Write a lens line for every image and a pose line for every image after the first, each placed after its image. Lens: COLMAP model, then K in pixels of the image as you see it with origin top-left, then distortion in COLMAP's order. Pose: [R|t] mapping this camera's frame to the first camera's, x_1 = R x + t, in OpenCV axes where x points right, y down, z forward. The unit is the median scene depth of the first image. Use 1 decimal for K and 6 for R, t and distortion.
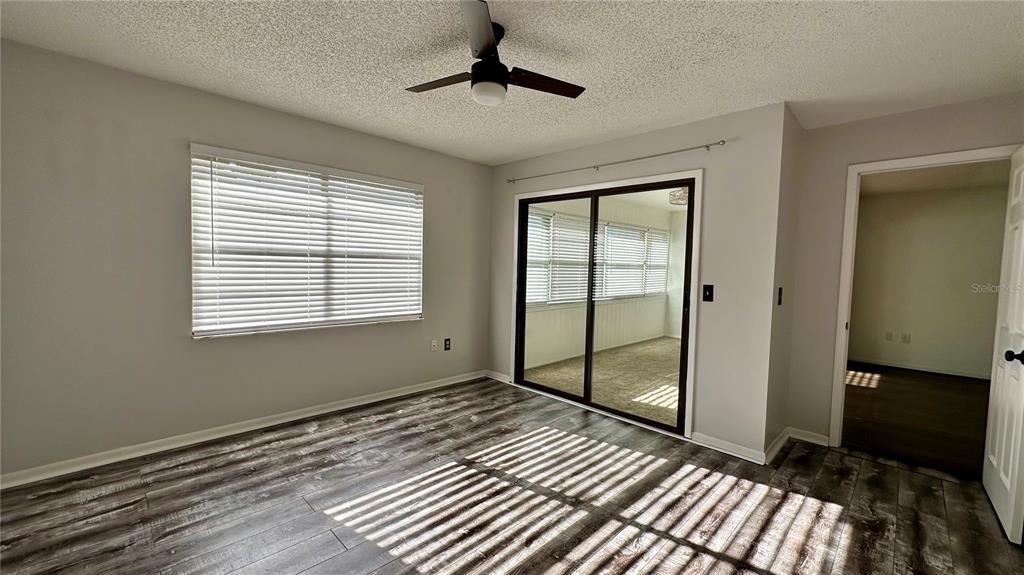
lens RADIAL K [[406.3, 0, 512.0], [0, 406.3, 287.5], [0, 0, 1]] dist [-0.000728, 0.000014]
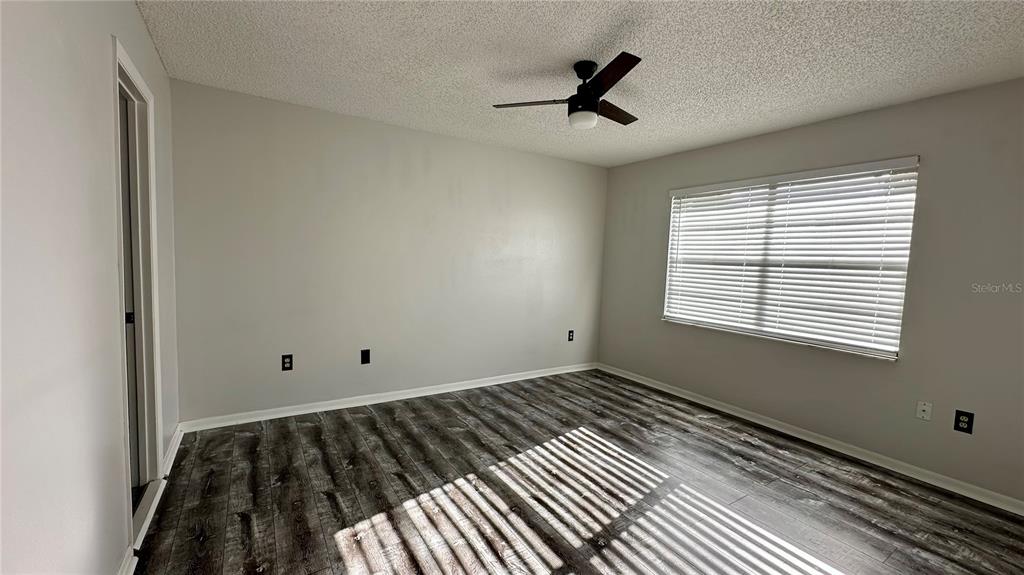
lens RADIAL K [[406.3, 0, 512.0], [0, 406.3, 287.5], [0, 0, 1]] dist [-0.000728, 0.000014]
pose [[-0.217005, 0.035531, -0.975524, 0.820917], [-0.096223, 0.993692, 0.057597, -0.027084], [0.971416, 0.106366, -0.212218, 0.776712]]
